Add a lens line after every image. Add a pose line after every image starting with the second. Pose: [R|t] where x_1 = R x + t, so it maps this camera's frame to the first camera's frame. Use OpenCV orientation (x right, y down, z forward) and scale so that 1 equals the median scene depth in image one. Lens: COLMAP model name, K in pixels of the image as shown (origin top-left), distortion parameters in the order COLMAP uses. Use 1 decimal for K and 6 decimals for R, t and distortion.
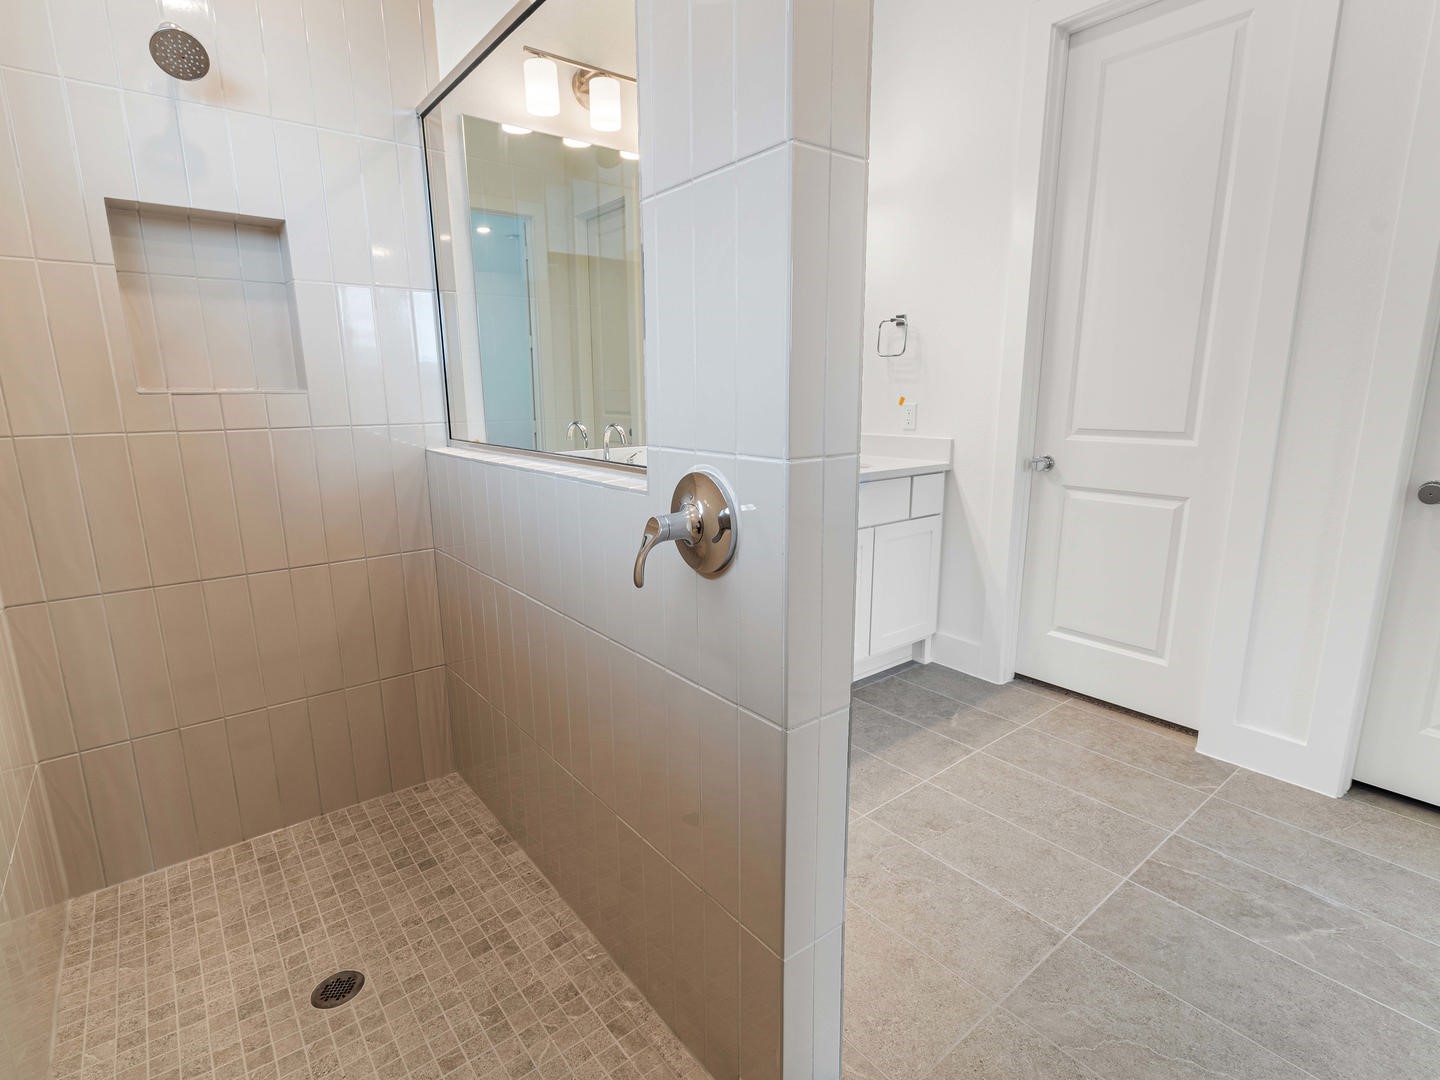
lens RADIAL K [[702.3, 0, 708.1], [0, 702.3, 548.0], [0, 0, 1]] dist [-0.000653, -0.000563]
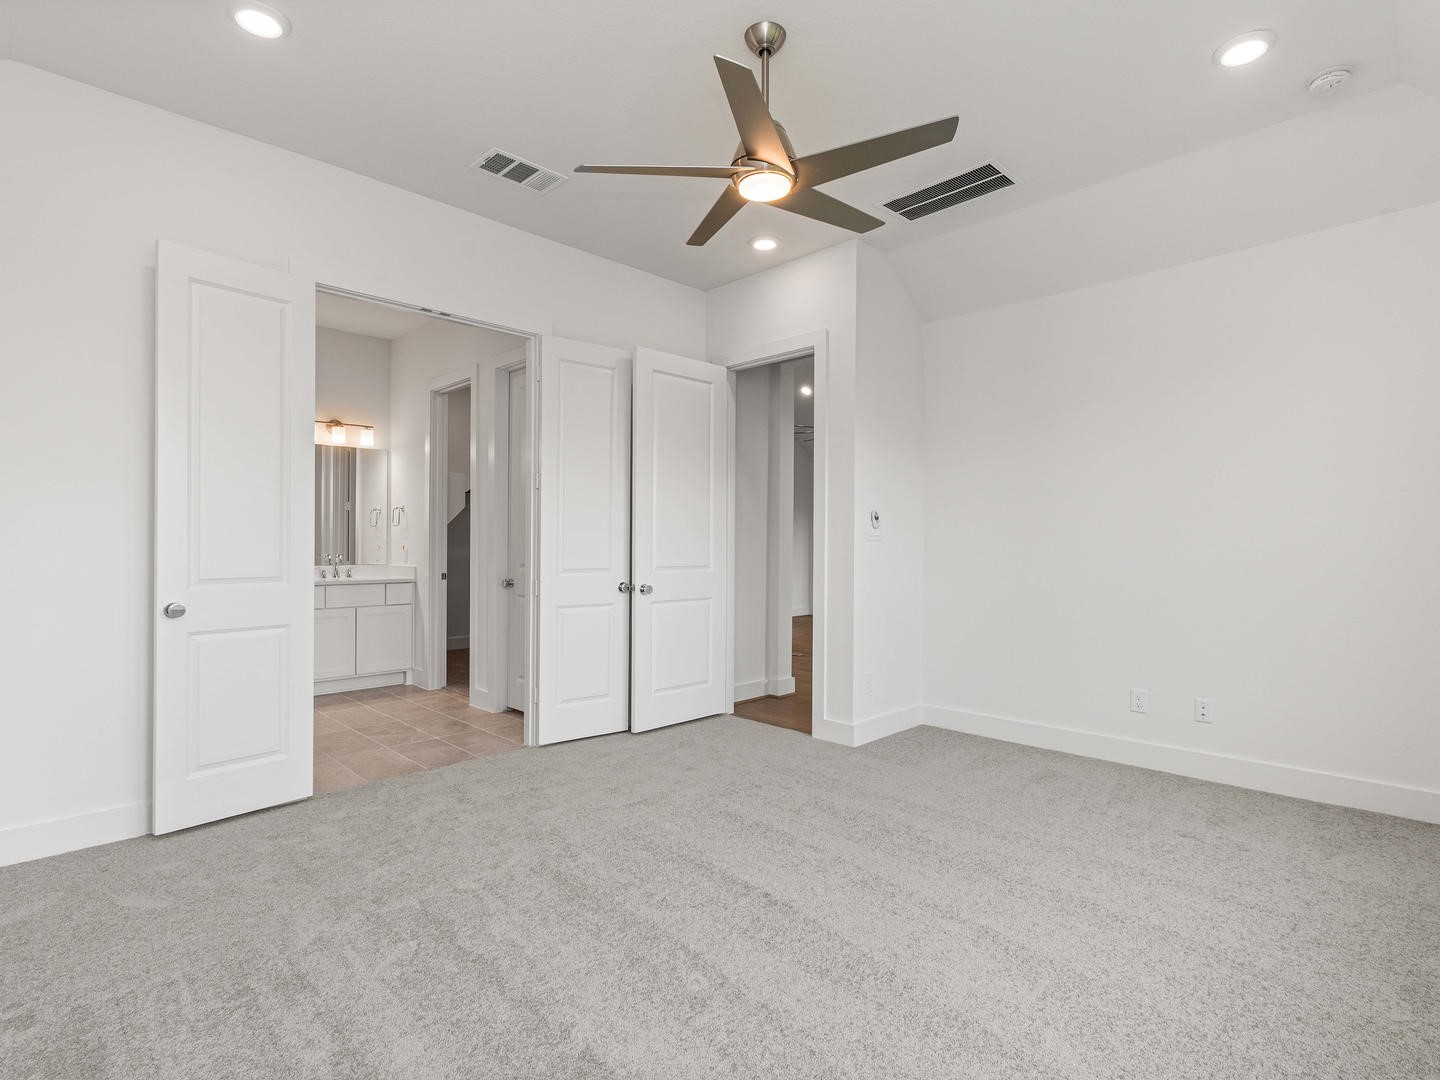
lens RADIAL K [[715.6, 0, 720.0], [0, 715.6, 540.0], [0, 0, 1]] dist [0.001804, -0.001242]
pose [[0.991722, 0.019084, 0.126978, 1.067461], [0.008605, 0.976794, -0.214010, 0.246055], [-0.128115, 0.213331, 0.968543, -1.262936]]
